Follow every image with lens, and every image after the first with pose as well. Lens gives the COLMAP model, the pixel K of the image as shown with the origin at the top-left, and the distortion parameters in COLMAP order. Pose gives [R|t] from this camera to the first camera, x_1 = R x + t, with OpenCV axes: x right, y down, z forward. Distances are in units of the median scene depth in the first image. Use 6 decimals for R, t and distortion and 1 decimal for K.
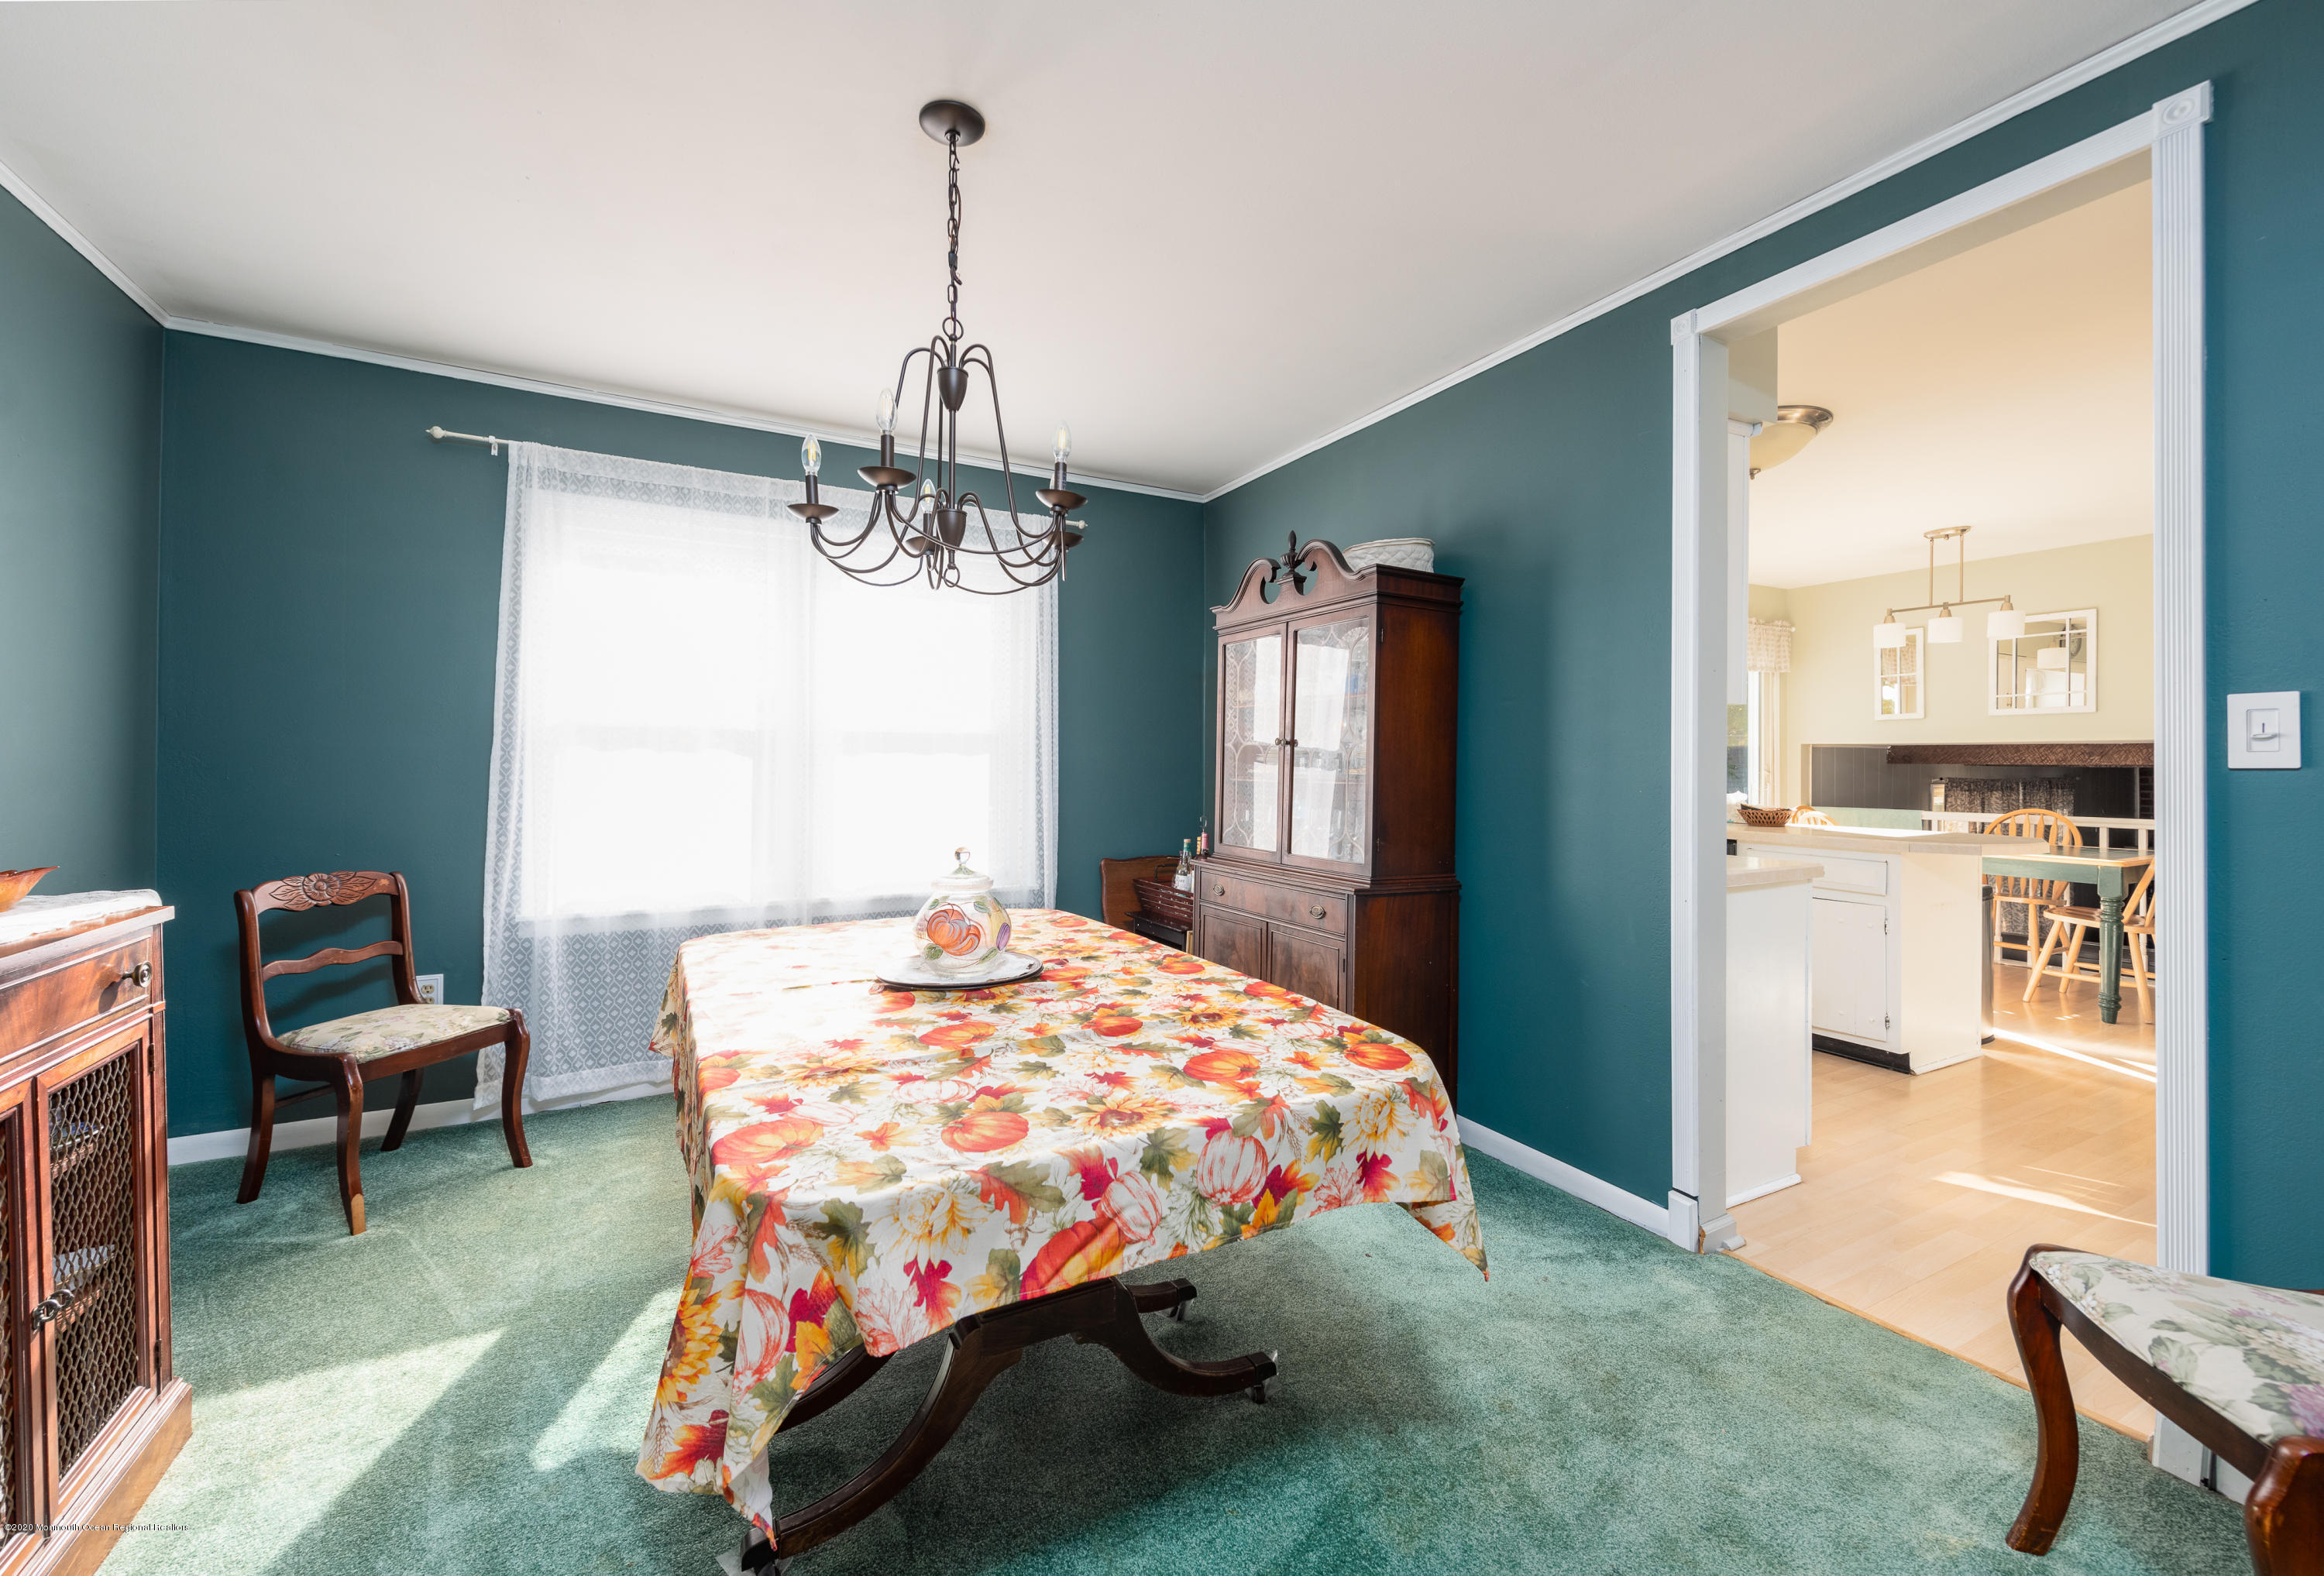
lens RADIAL K [[935.8, 0, 1164.0], [0, 935.8, 765.1], [0, 0, 1]] dist [0.006950, -0.002628]
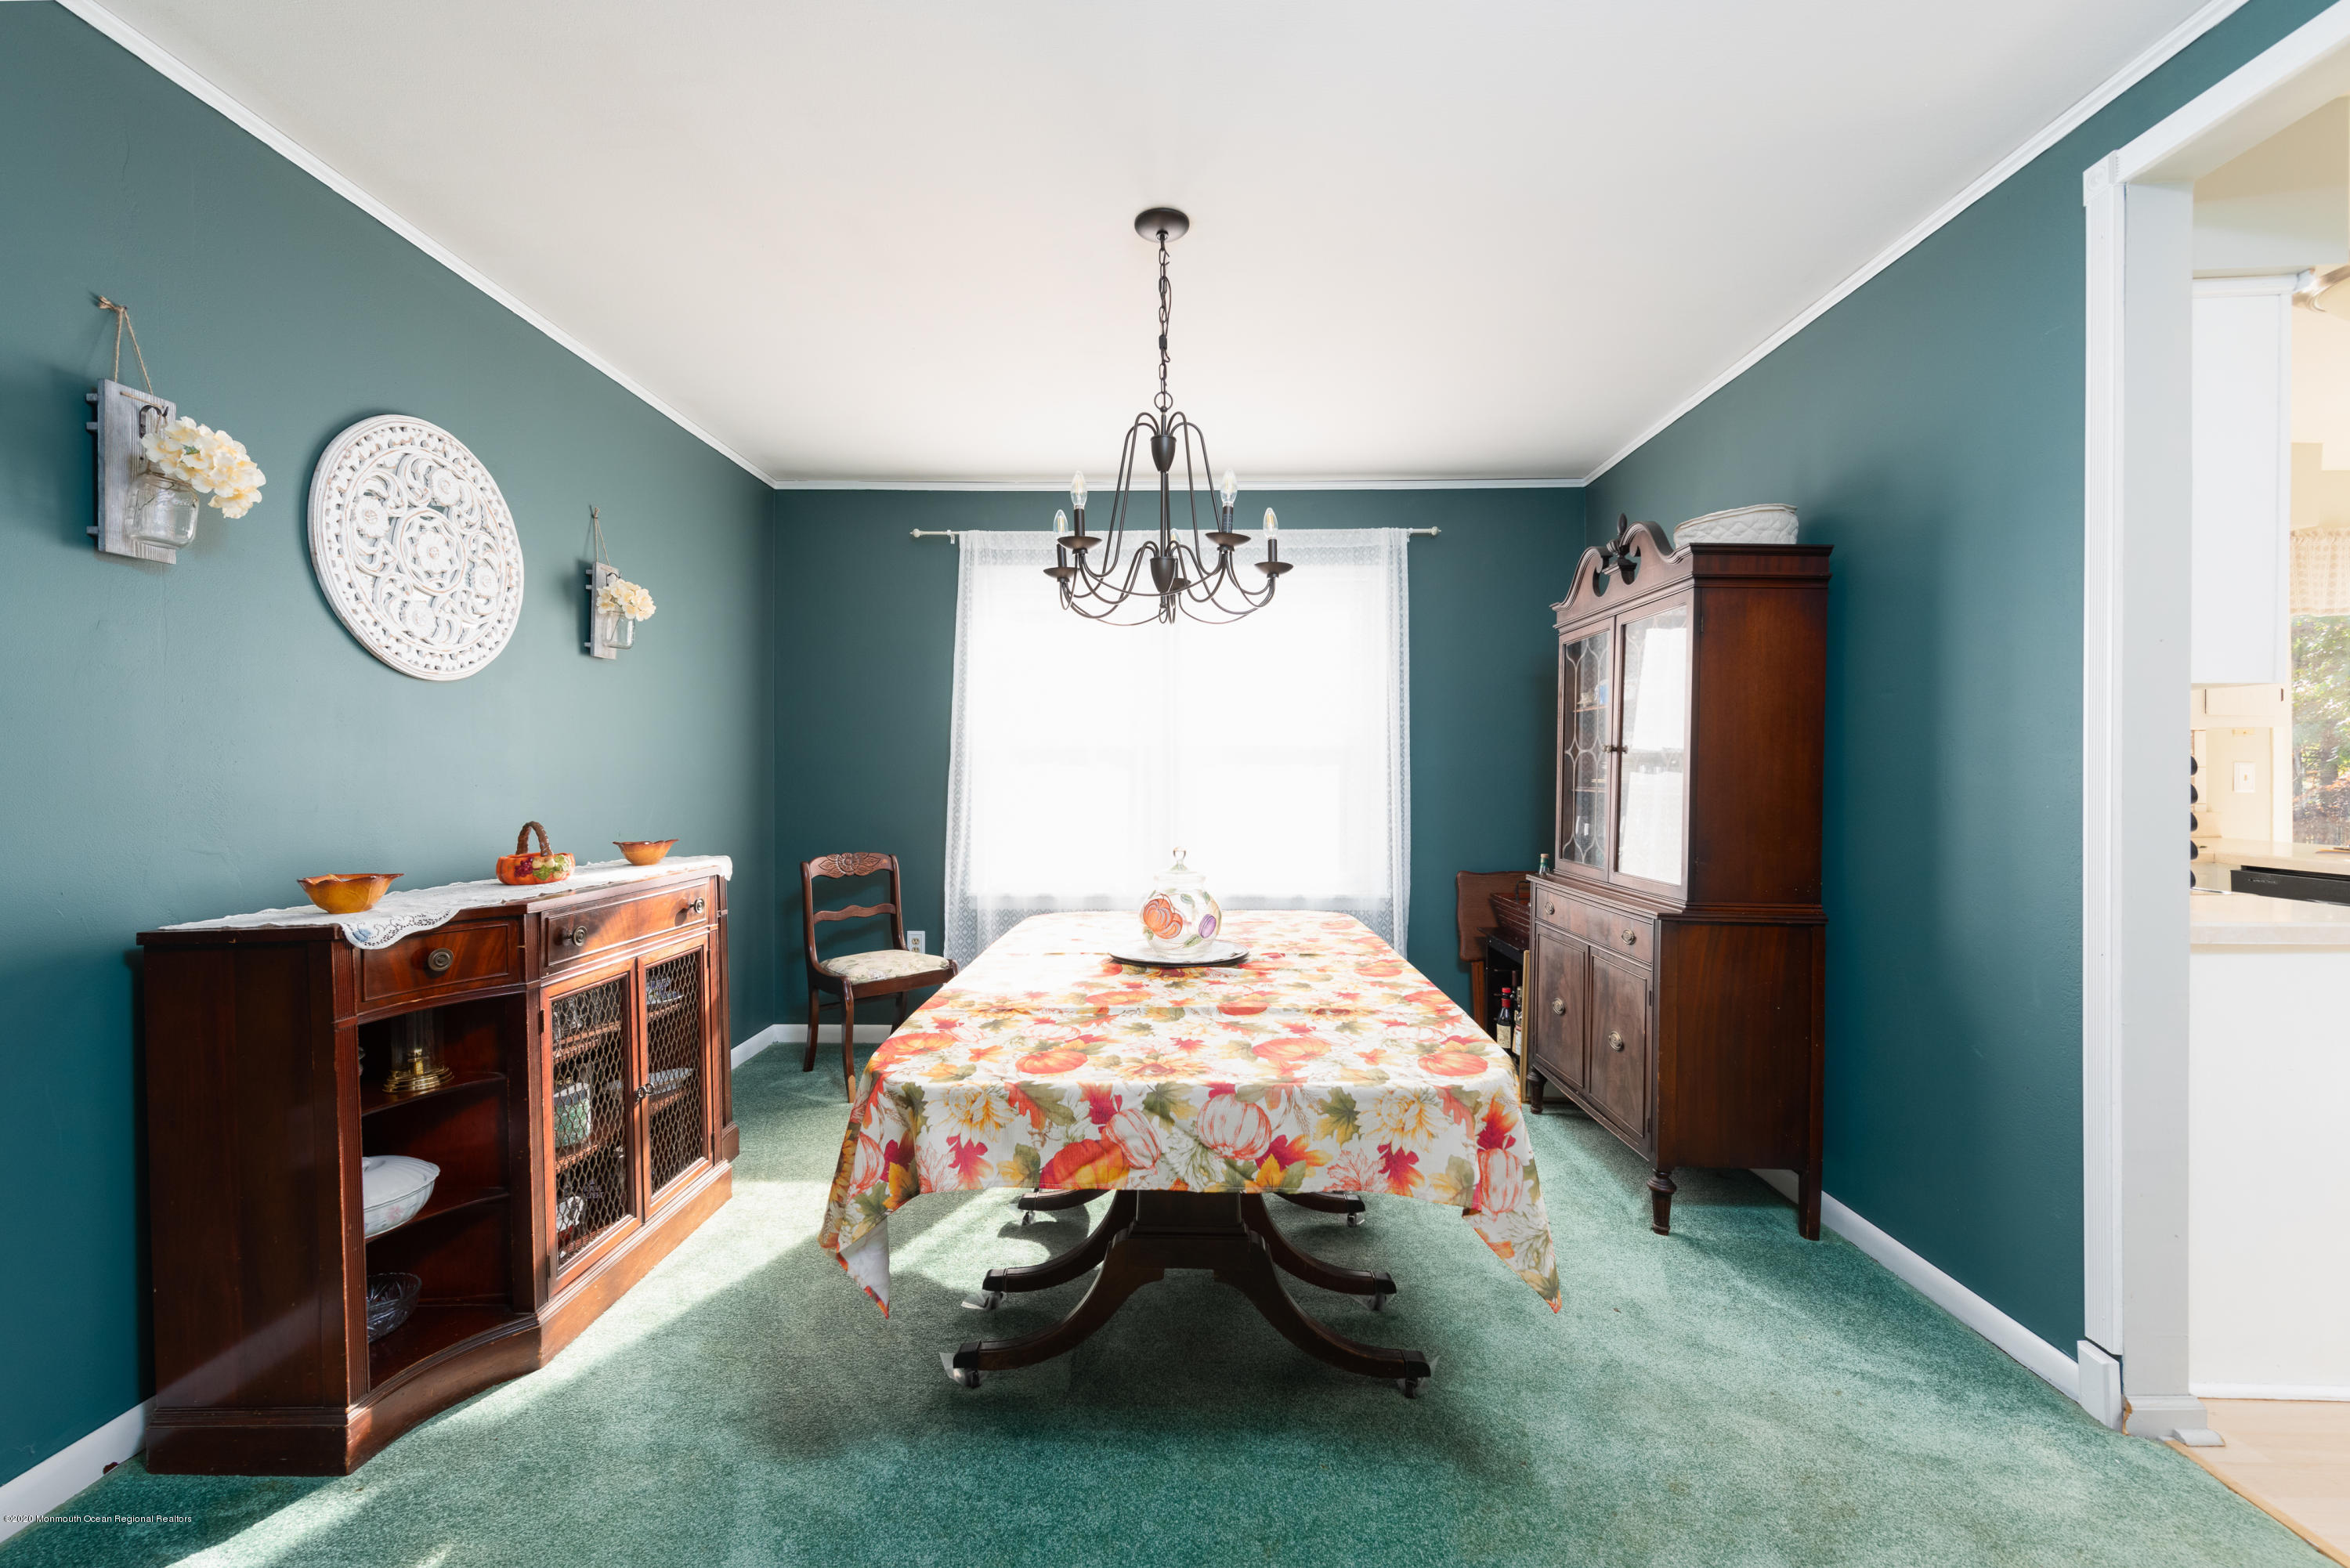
lens RADIAL K [[918.8, 0, 1118.7], [0, 918.8, 781.7], [0, 0, 1]] dist [0.005865, -0.001758]
pose [[0.867036, -0.001516, -0.498243, 0.249415], [0.004573, 0.999977, 0.004915, 0.001307], [0.498225, -0.006540, 0.867023, -0.019021]]
